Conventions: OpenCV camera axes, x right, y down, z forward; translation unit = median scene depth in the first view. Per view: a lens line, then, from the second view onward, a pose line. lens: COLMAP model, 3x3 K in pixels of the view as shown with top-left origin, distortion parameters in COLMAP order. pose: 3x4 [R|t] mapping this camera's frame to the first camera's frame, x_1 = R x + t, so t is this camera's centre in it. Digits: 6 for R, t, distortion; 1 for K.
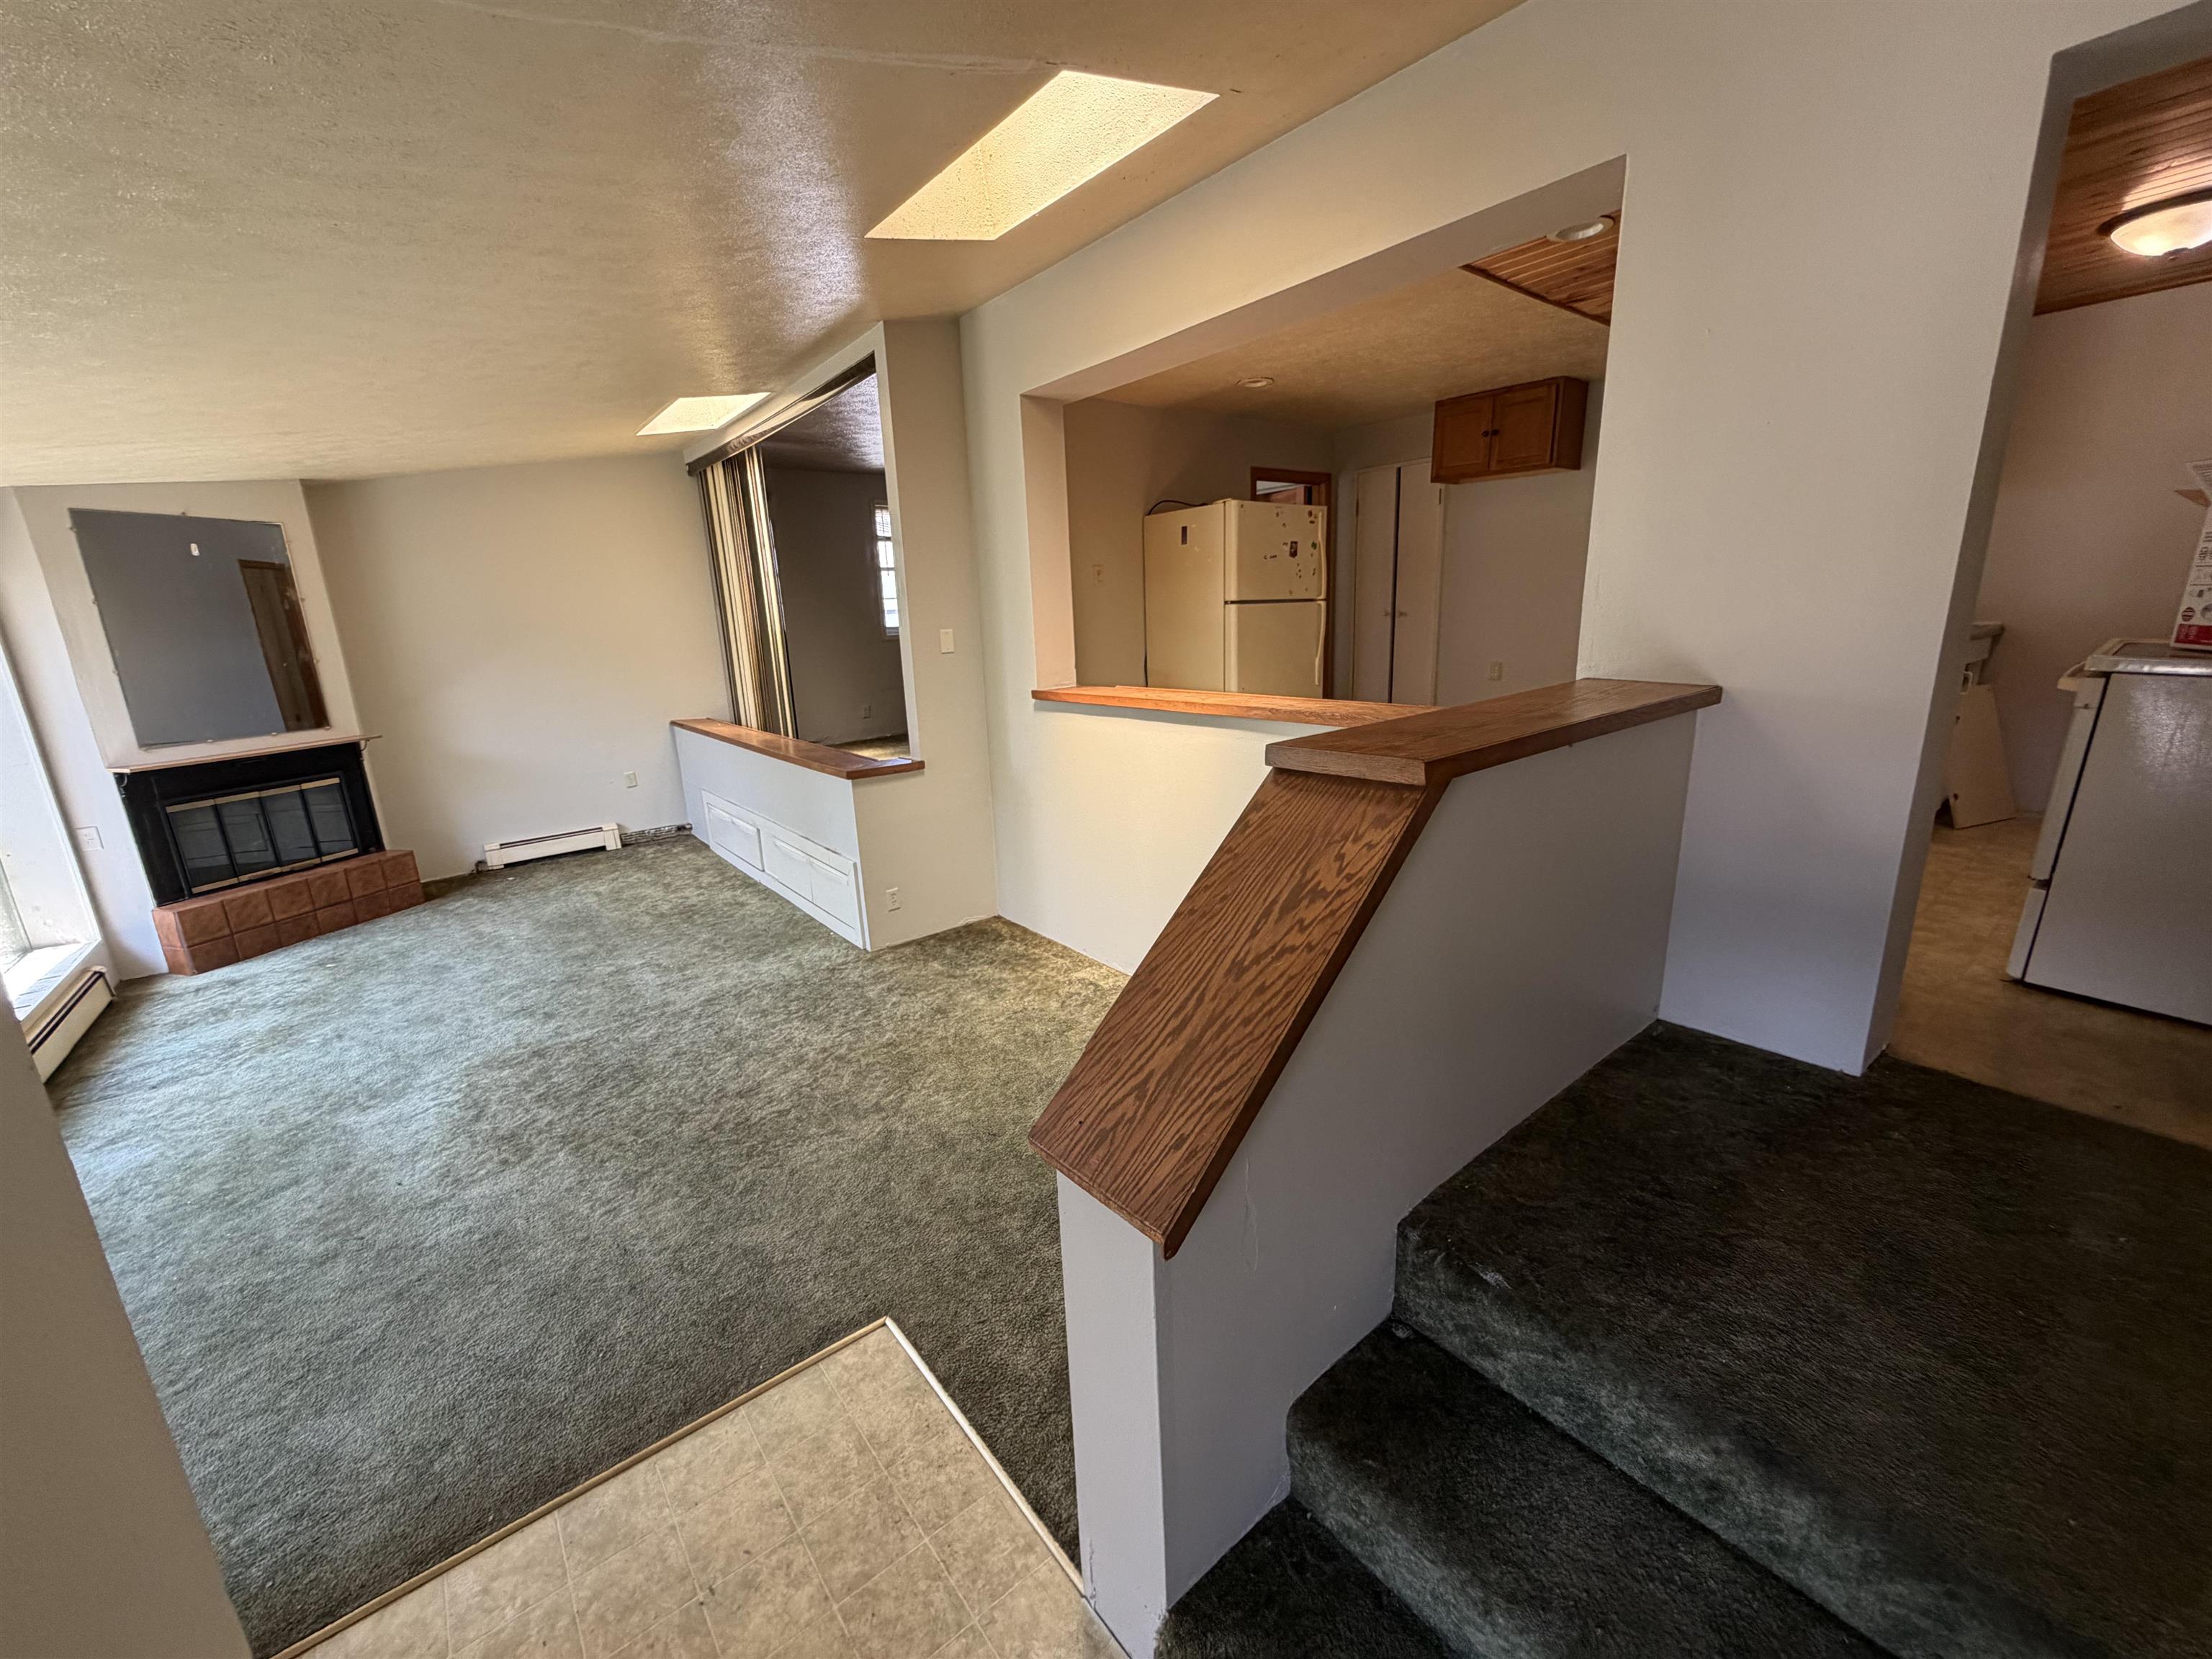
lens RADIAL K [[886.3, 0, 1104.8], [0, 886.3, 838.3], [0, 0, 1]] dist [-0.000722, -0.000051]
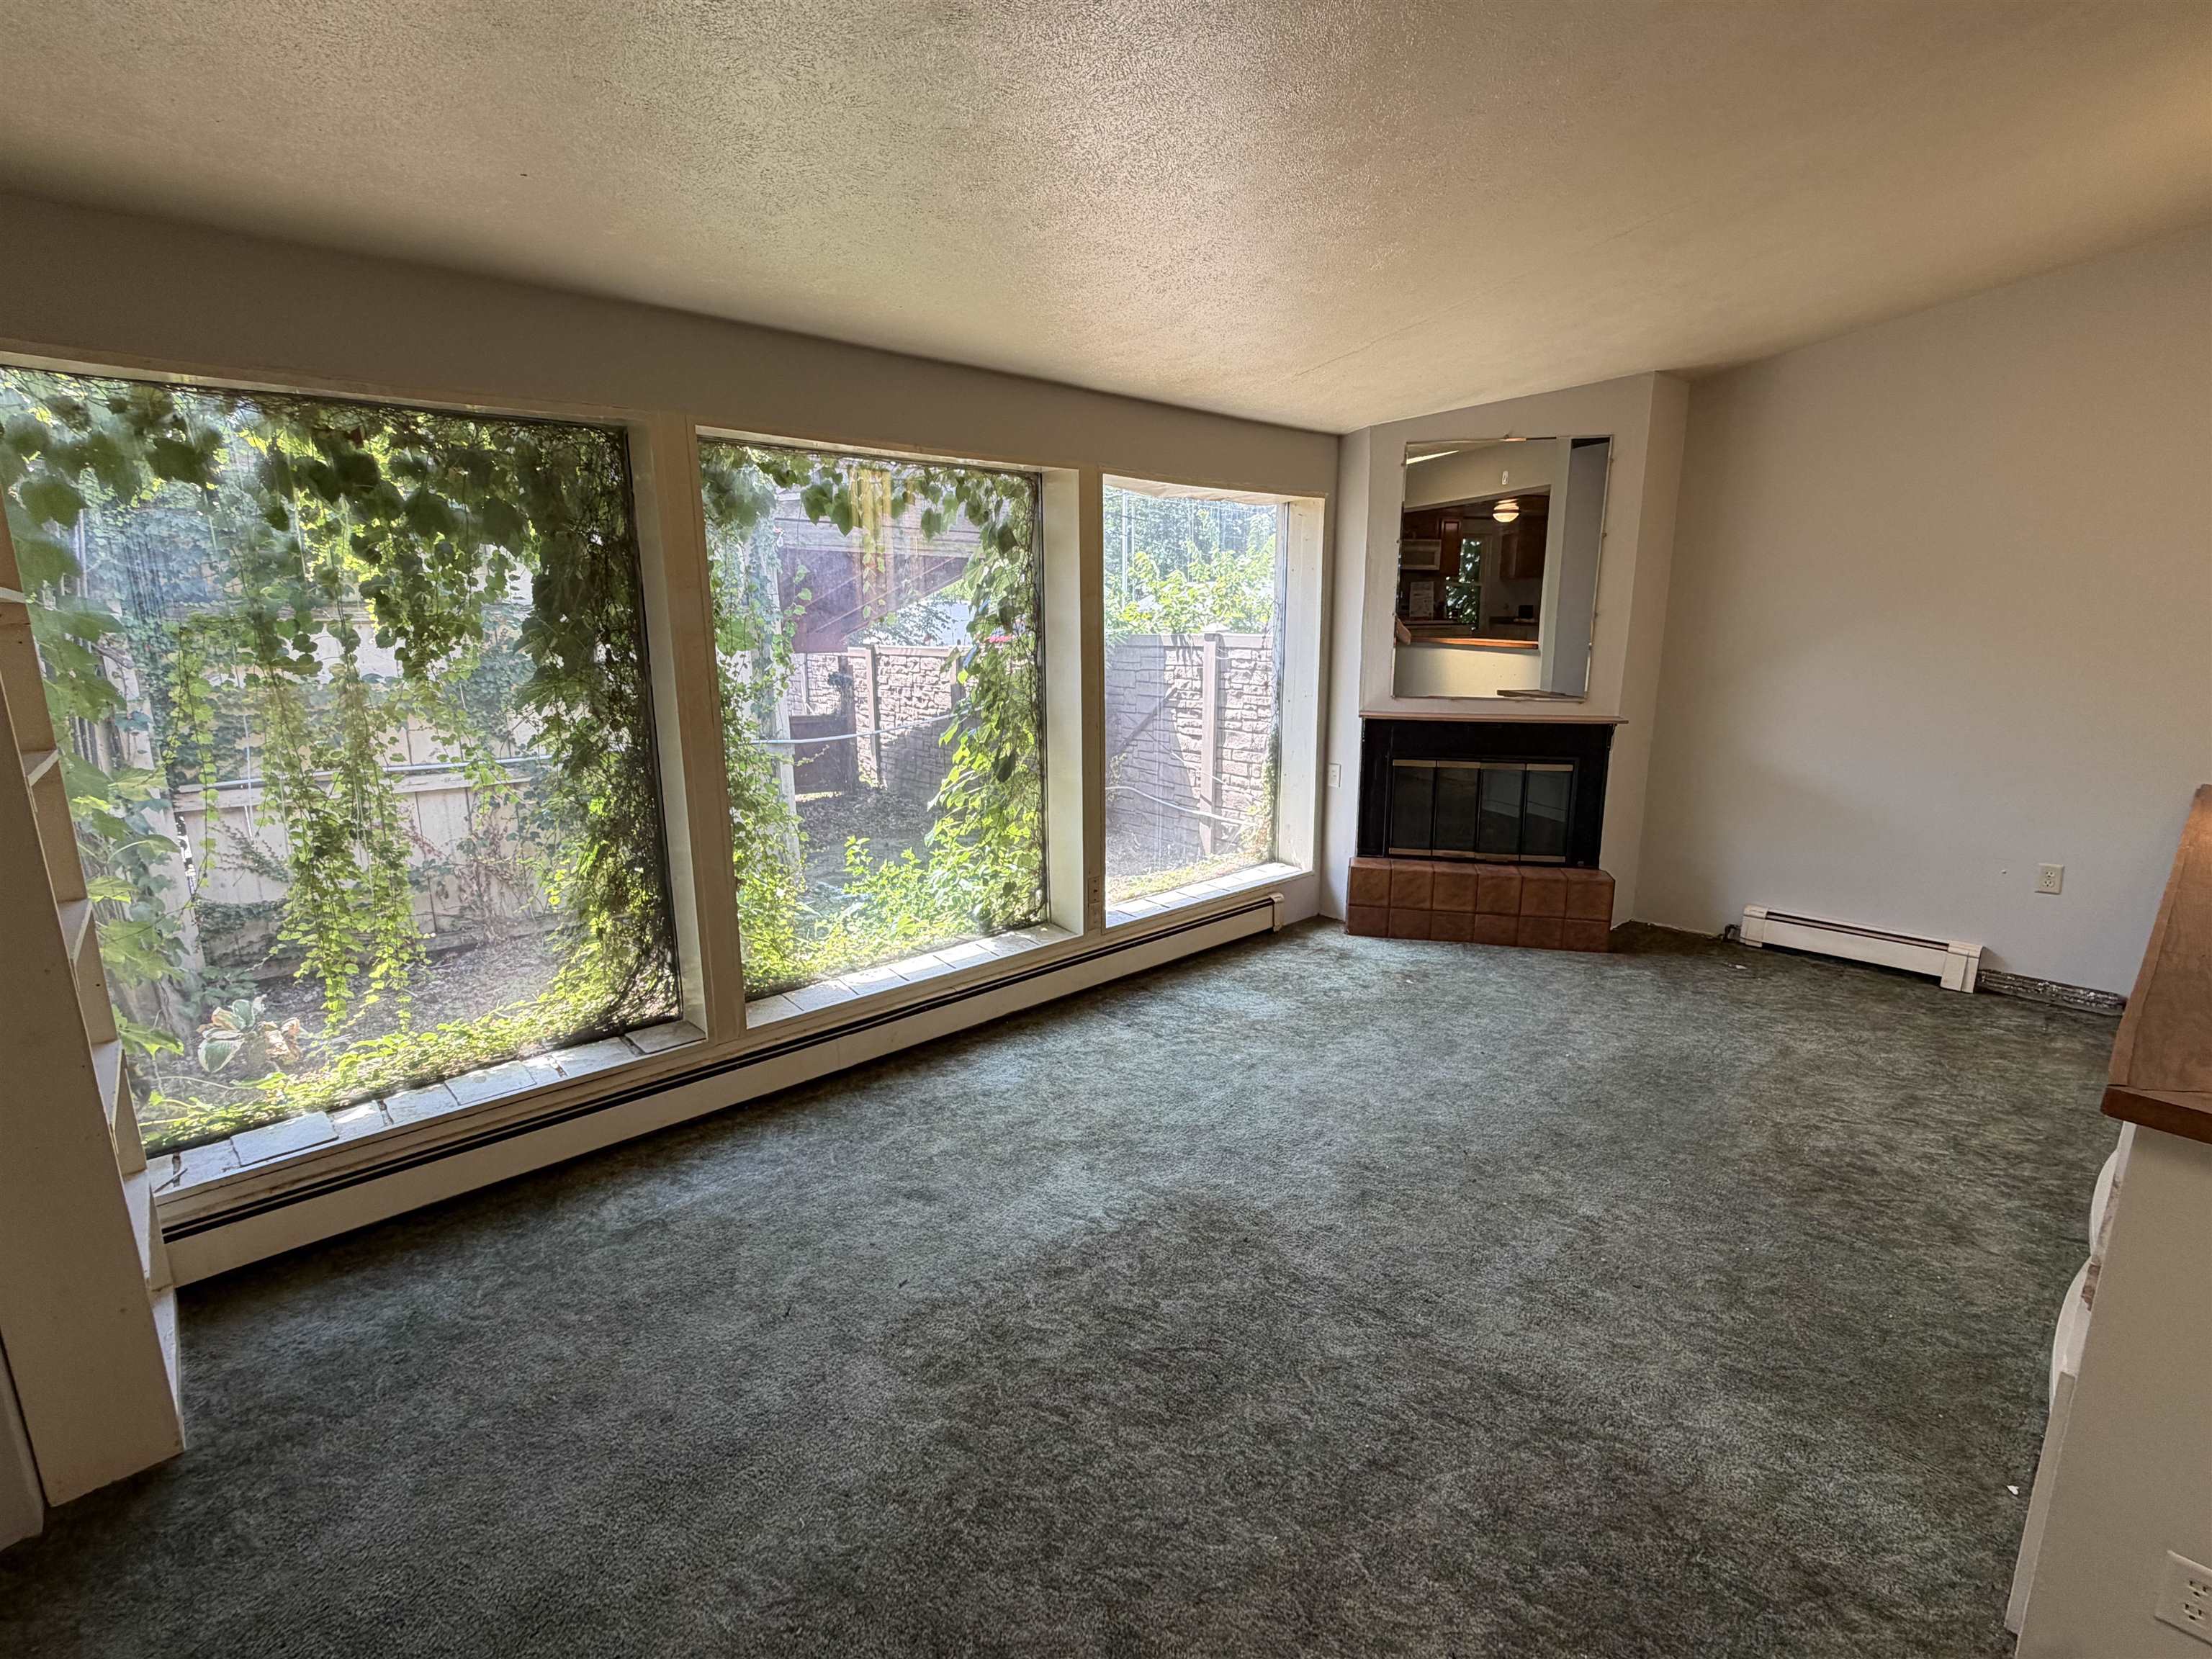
lens RADIAL K [[1007.9, 0, 1104.1], [0, 1007.9, 829.0], [0, 0, 1]] dist [0.003917, -0.000901]
pose [[0.062576, 0.249968, -0.966230, -0.022963], [-0.246100, 0.942098, 0.227786, -0.122550], [0.967222, 0.223535, 0.120470, 0.538152]]
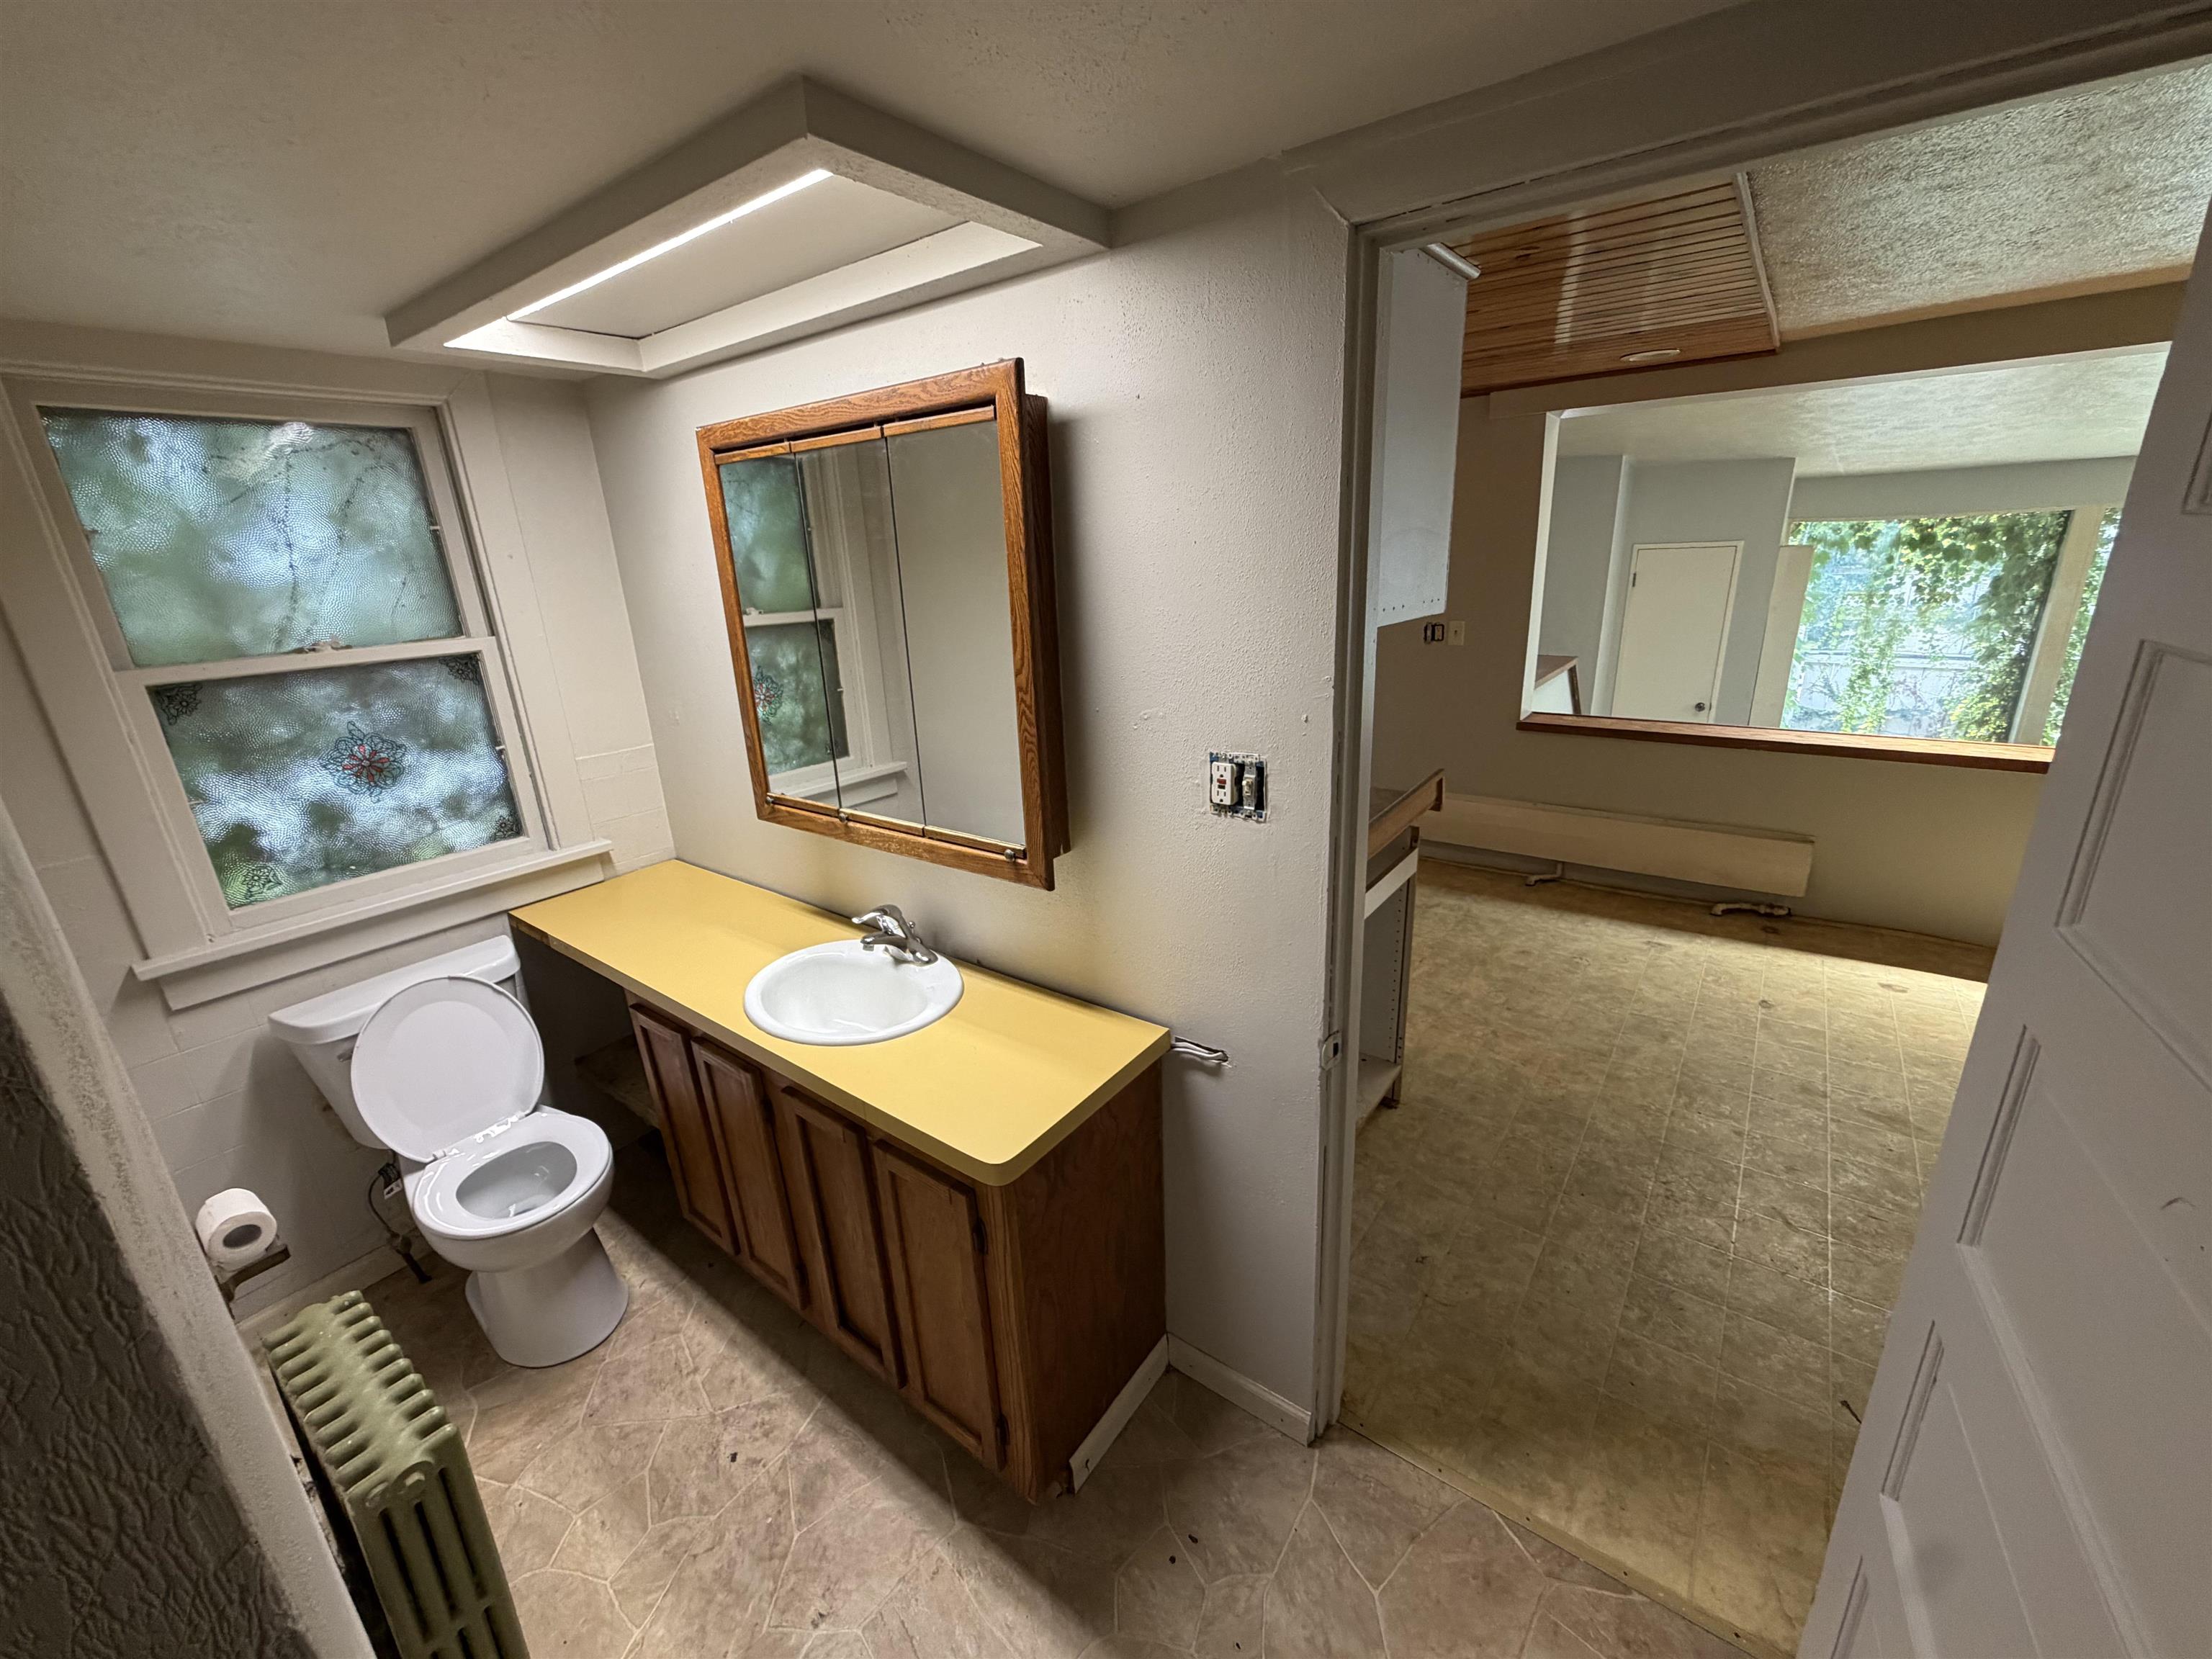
lens RADIAL K [[886.3, 0, 1105.4], [0, 886.3, 828.3], [0, 0, 1]] dist [-0.000722, -0.000051]
pose [[-0.964859, 0.159813, -0.208585, 0.649867], [0.024664, 0.845369, 0.533613, -0.364169], [0.261609, 0.509716, -0.819603, 0.984034]]
